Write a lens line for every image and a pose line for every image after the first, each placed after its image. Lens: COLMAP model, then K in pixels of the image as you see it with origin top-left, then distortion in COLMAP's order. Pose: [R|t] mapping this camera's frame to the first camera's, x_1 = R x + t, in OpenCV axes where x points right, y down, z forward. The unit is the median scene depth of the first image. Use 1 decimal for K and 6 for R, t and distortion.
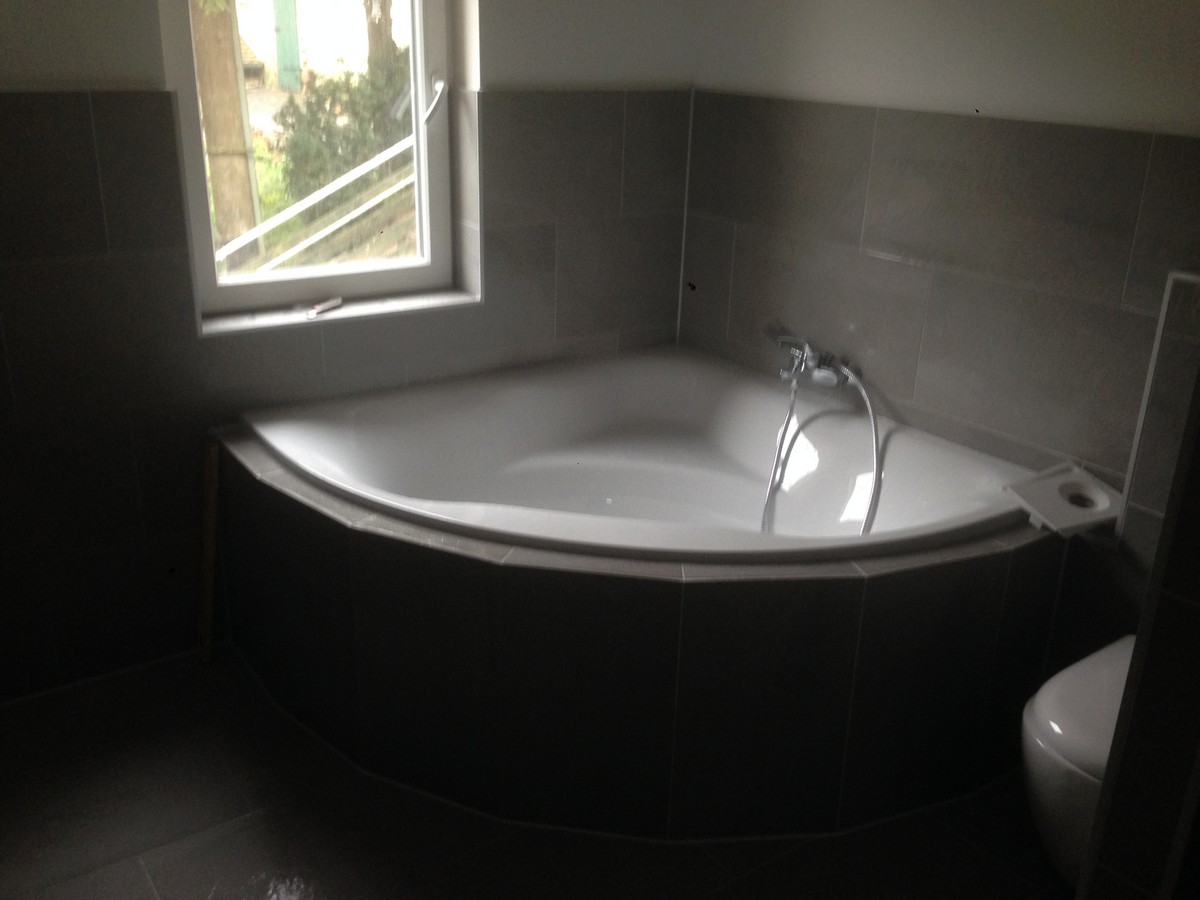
lens RADIAL K [[1088.0, 0, 603.3], [0, 1088.0, 458.6], [0, 0, 1]] dist [0.118201, -0.180599]
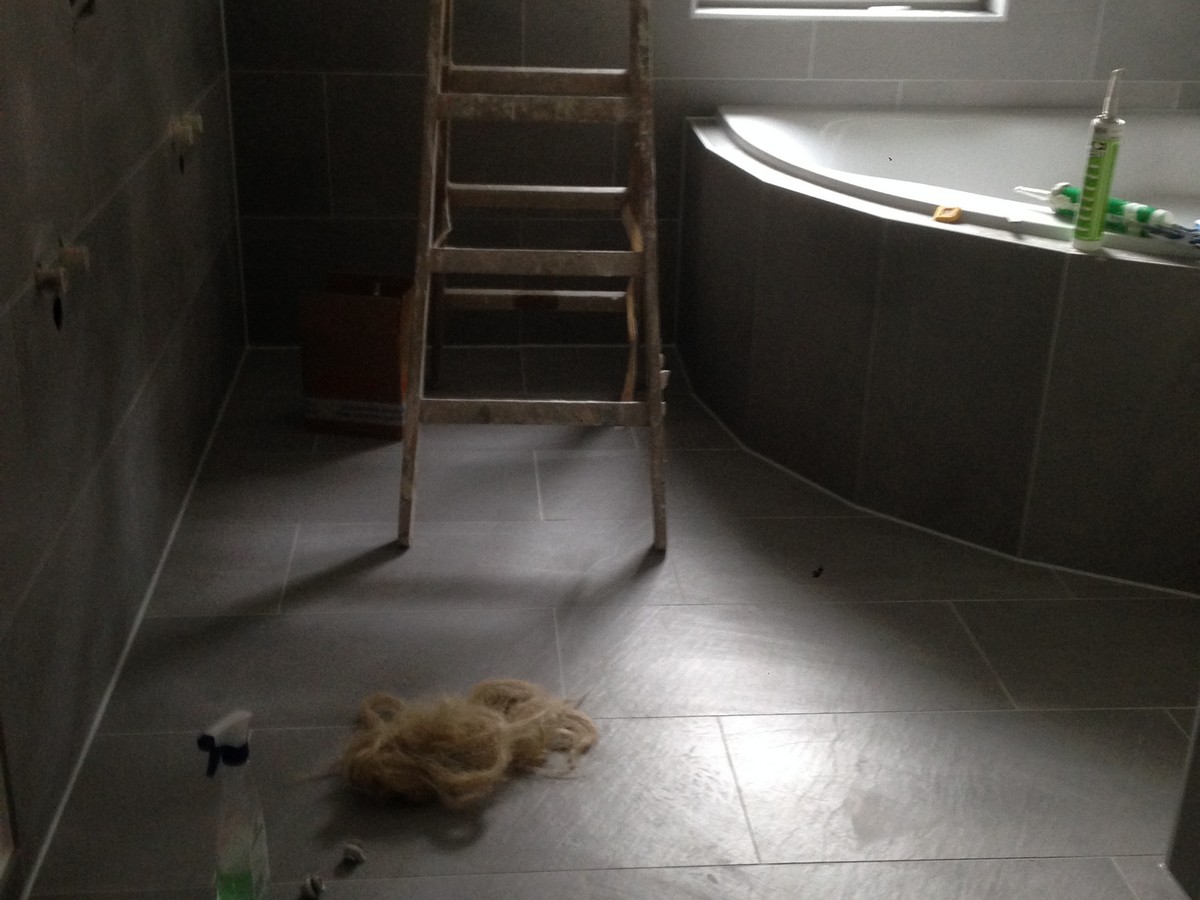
lens RADIAL K [[1470.2, 0, 600.0], [0, 1470.2, 450.0], [0, 0, 1]] dist [0.064243, 0.006702]
pose [[0.866855, 0.189073, -0.461318, 0.228959], [-0.179897, 0.981584, 0.064265, 0.182522], [0.464973, 0.027281, 0.884904, -0.191332]]
